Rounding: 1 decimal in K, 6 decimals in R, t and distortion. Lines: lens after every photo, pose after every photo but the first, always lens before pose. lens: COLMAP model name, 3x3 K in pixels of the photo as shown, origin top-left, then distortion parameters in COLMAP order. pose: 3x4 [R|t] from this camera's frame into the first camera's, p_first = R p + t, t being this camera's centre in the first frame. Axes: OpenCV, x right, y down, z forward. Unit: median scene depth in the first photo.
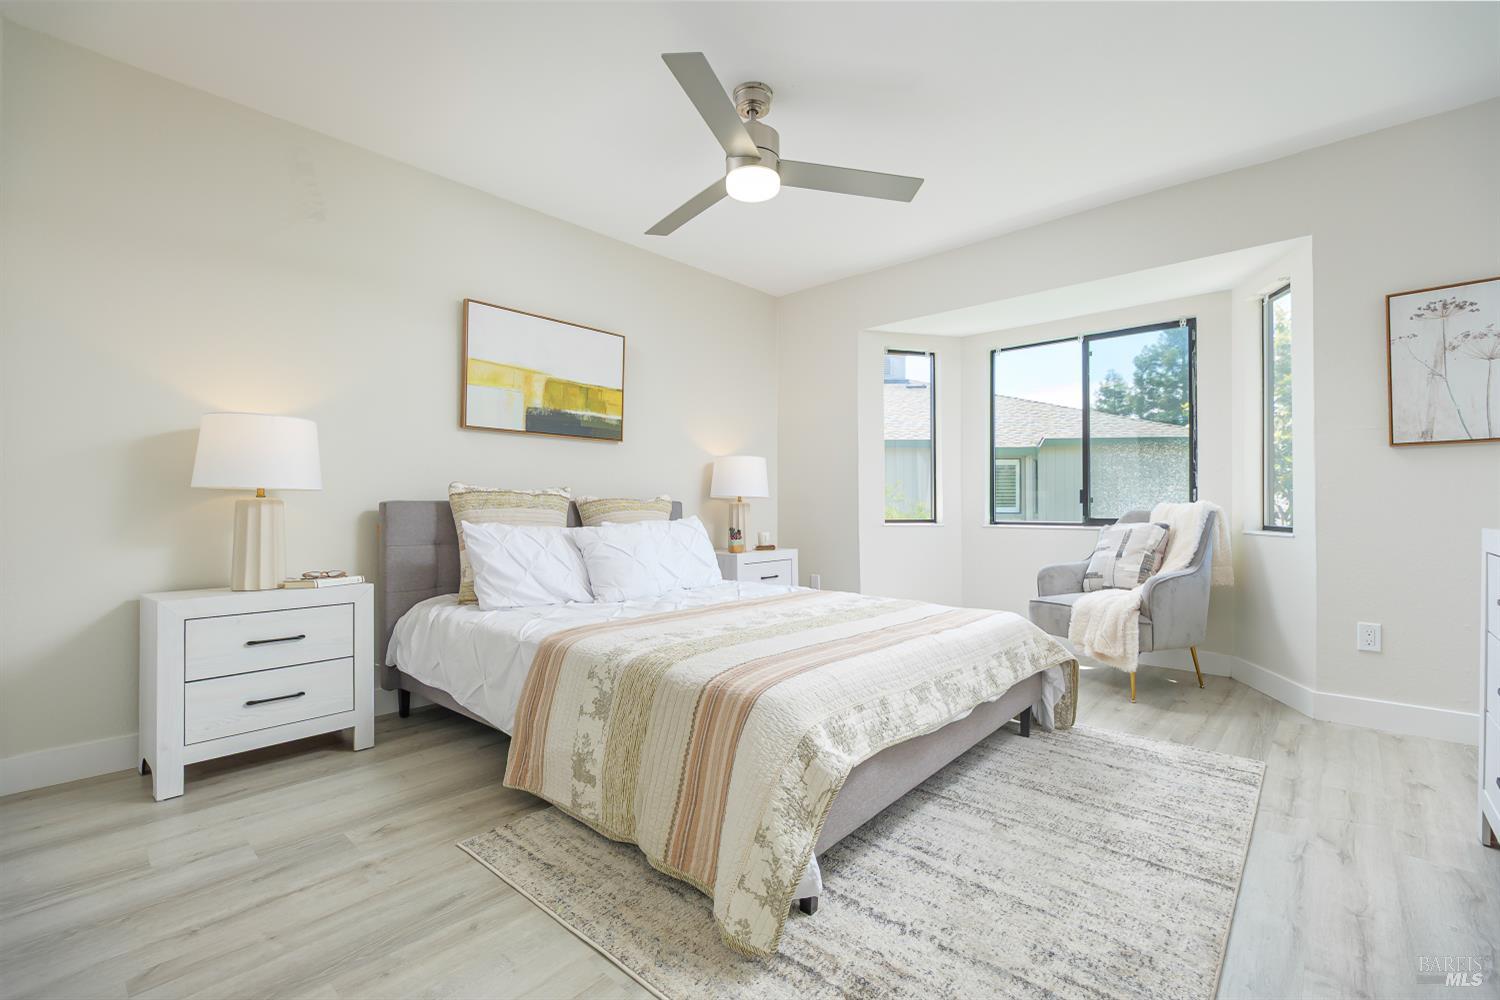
lens RADIAL K [[650.7, 0, 746.2], [0, 650.7, 496.9], [0, 0, 1]] dist [-0.001220, -0.000041]
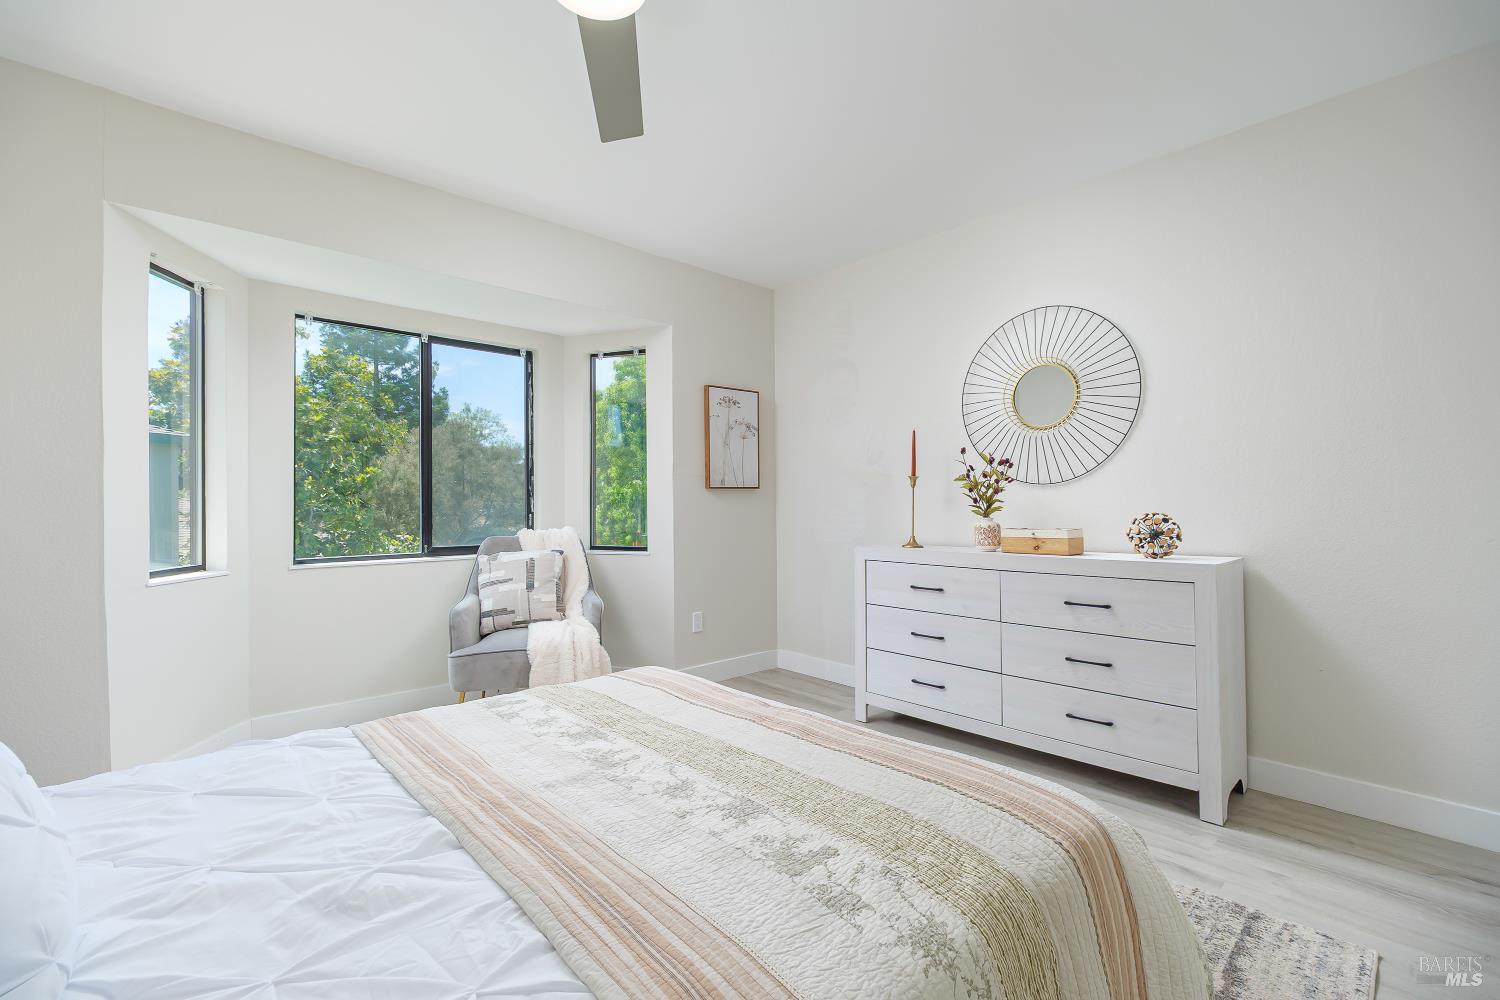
lens RADIAL K [[650.7, 0, 746.2], [0, 650.7, 496.9], [0, 0, 1]] dist [-0.001220, -0.000041]
pose [[0.096584, 0.011544, 0.995258, -0.192033], [-0.007628, 0.999912, -0.010858, -0.018730], [-0.995296, -0.006543, 0.096664, 0.327882]]
